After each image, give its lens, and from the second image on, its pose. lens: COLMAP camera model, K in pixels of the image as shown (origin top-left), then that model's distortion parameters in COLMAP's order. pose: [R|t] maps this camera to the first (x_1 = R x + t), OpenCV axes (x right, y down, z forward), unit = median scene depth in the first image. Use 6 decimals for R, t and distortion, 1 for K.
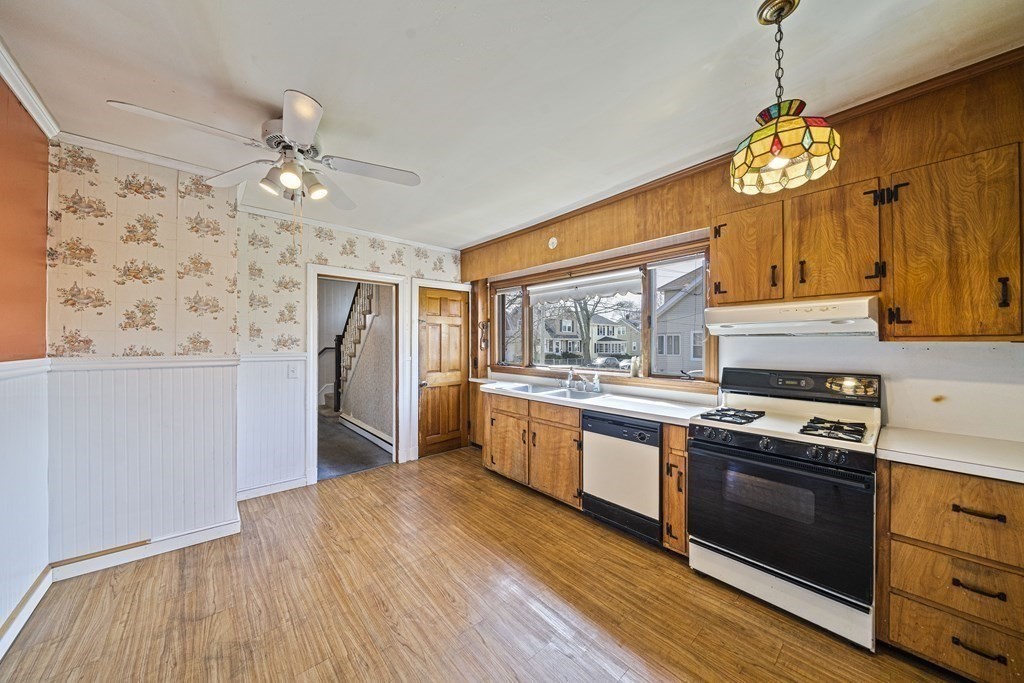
lens RADIAL K [[350.7, 0, 510.5], [0, 350.7, 342.4], [0, 0, 1]] dist [-0.005014, 0.000004]
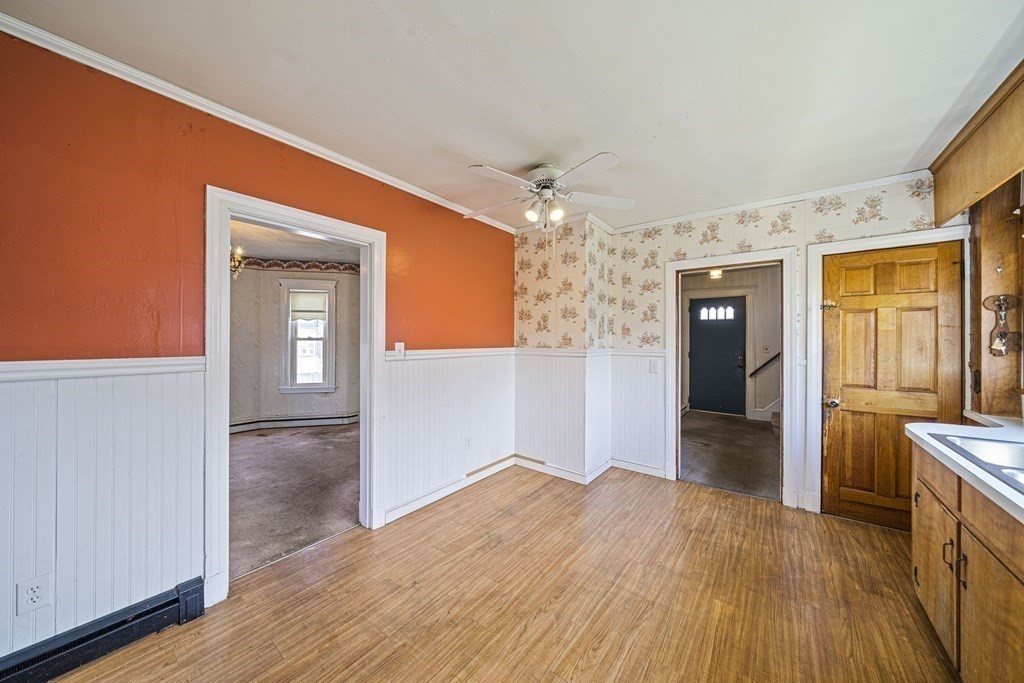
lens RADIAL K [[350.7, 0, 510.7], [0, 350.7, 338.2], [0, 0, 1]] dist [-0.005014, 0.000004]
pose [[0.186996, -0.002599, -0.982357, 0.401430], [0.001121, 0.999996, -0.002433, -0.001936], [0.982360, -0.000646, 0.186999, 0.417603]]
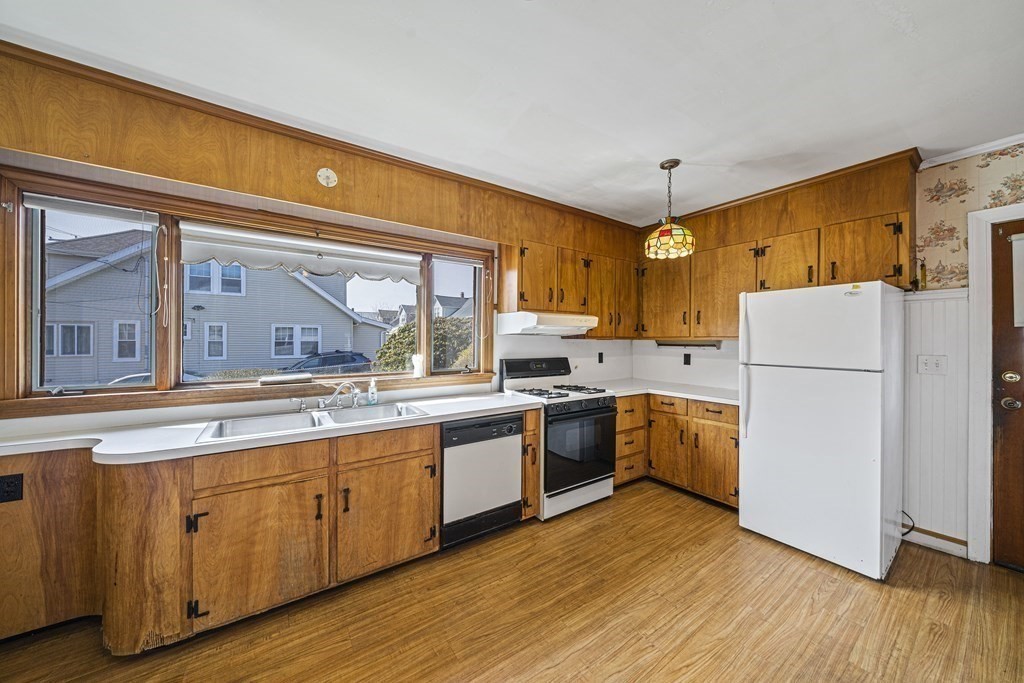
lens RADIAL K [[350.7, 0, 514.0], [0, 350.7, 339.7], [0, 0, 1]] dist [-0.005014, 0.000004]
pose [[0.115043, -0.002260, 0.993358, -0.528351], [-0.007166, 0.999970, 0.003105, -0.001749], [-0.993335, -0.007476, 0.115023, 0.694472]]
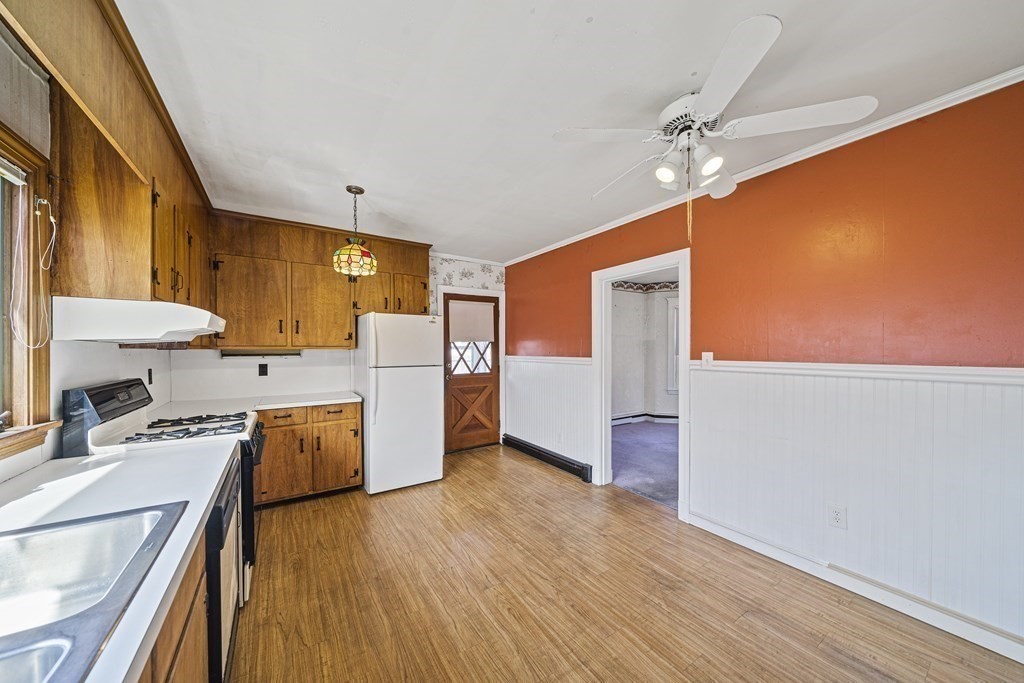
lens RADIAL K [[350.7, 0, 512.9], [0, 350.7, 353.0], [0, 0, 1]] dist [-0.005014, 0.000004]
pose [[-0.990412, -0.000753, 0.138146, -0.199568], [0.000372, 0.999967, 0.008113, 0.002027], [-0.138148, 0.008087, -0.990379, 1.275717]]
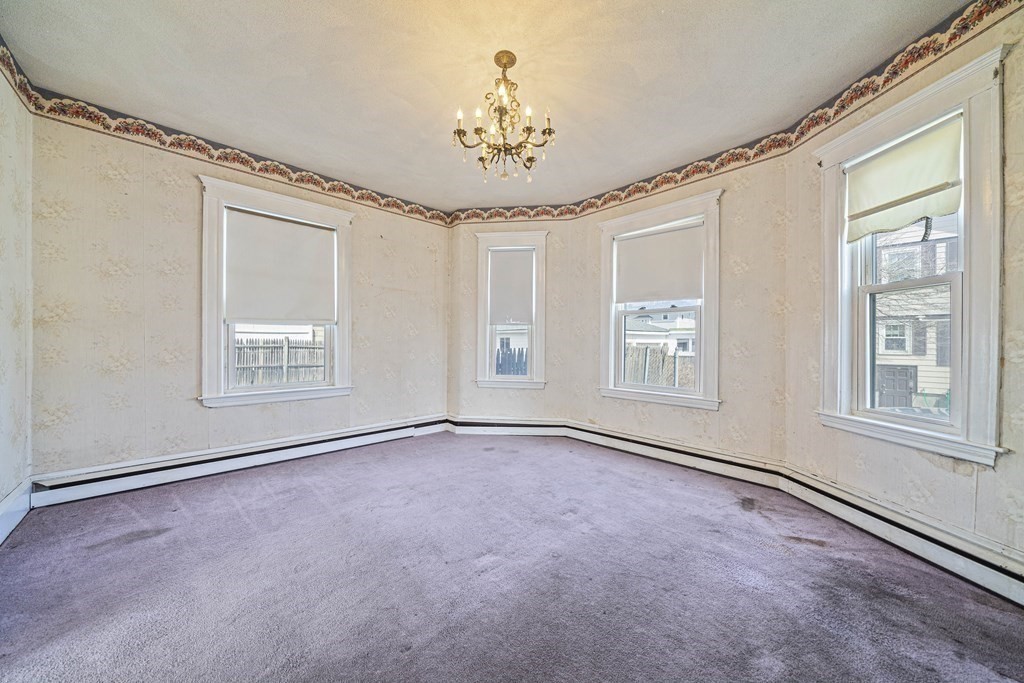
lens RADIAL K [[350.7, 0, 506.9], [0, 350.7, 341.1], [0, 0, 1]] dist [-0.005014, 0.000004]
pose [[-0.999477, -0.000939, -0.032329, -0.946552], [-0.000849, 0.999996, -0.002811, 0.104169], [0.032331, -0.002783, -0.999473, 0.311239]]
